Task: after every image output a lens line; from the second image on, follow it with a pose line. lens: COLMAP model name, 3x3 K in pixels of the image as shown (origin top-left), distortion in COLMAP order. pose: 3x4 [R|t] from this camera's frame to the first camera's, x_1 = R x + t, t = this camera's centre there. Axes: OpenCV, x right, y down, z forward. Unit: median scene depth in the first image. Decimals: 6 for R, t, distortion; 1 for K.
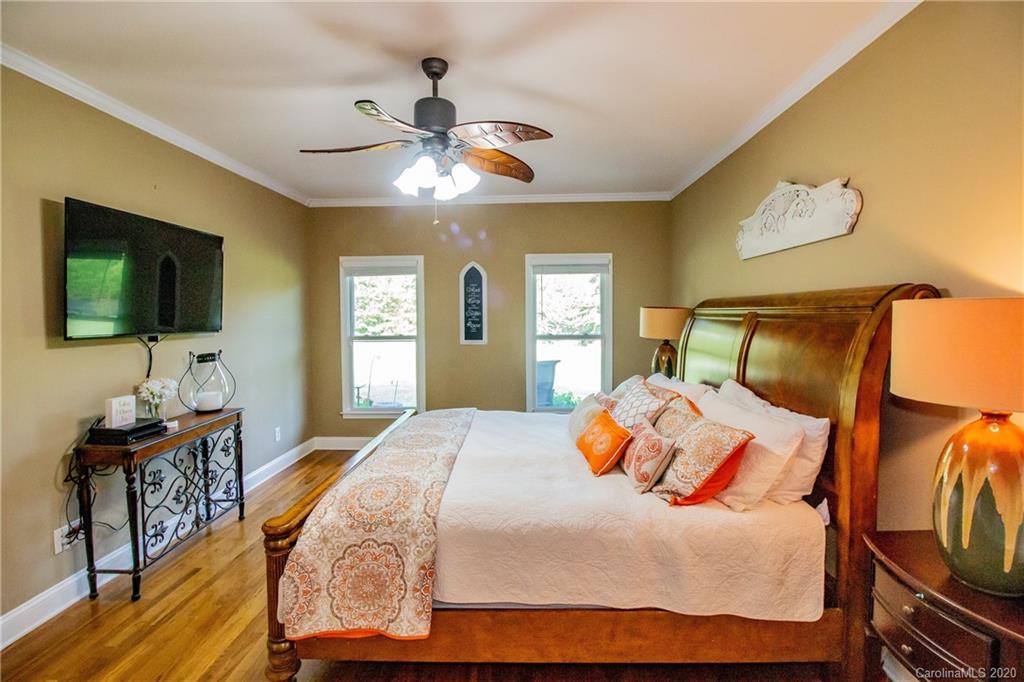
lens RADIAL K [[477.1, 0, 511.7], [0, 477.1, 327.1], [0, 0, 1]] dist [-0.016224, -0.000352]
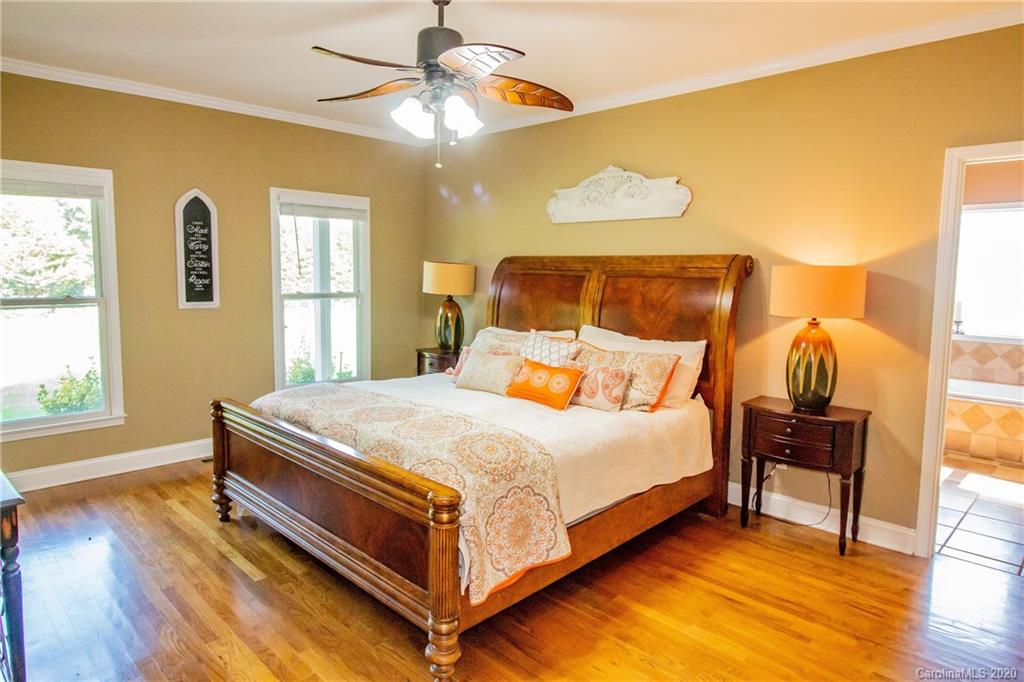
lens RADIAL K [[619.0, 0, 514.8], [0, 619.0, 324.1], [0, 0, 1]] dist [0.003696, -0.000890]
pose [[0.671481, -0.048563, 0.739428, -0.825009], [0.003231, 0.998033, 0.062613, 0.007643], [-0.741014, -0.039655, 0.670317, 0.075489]]
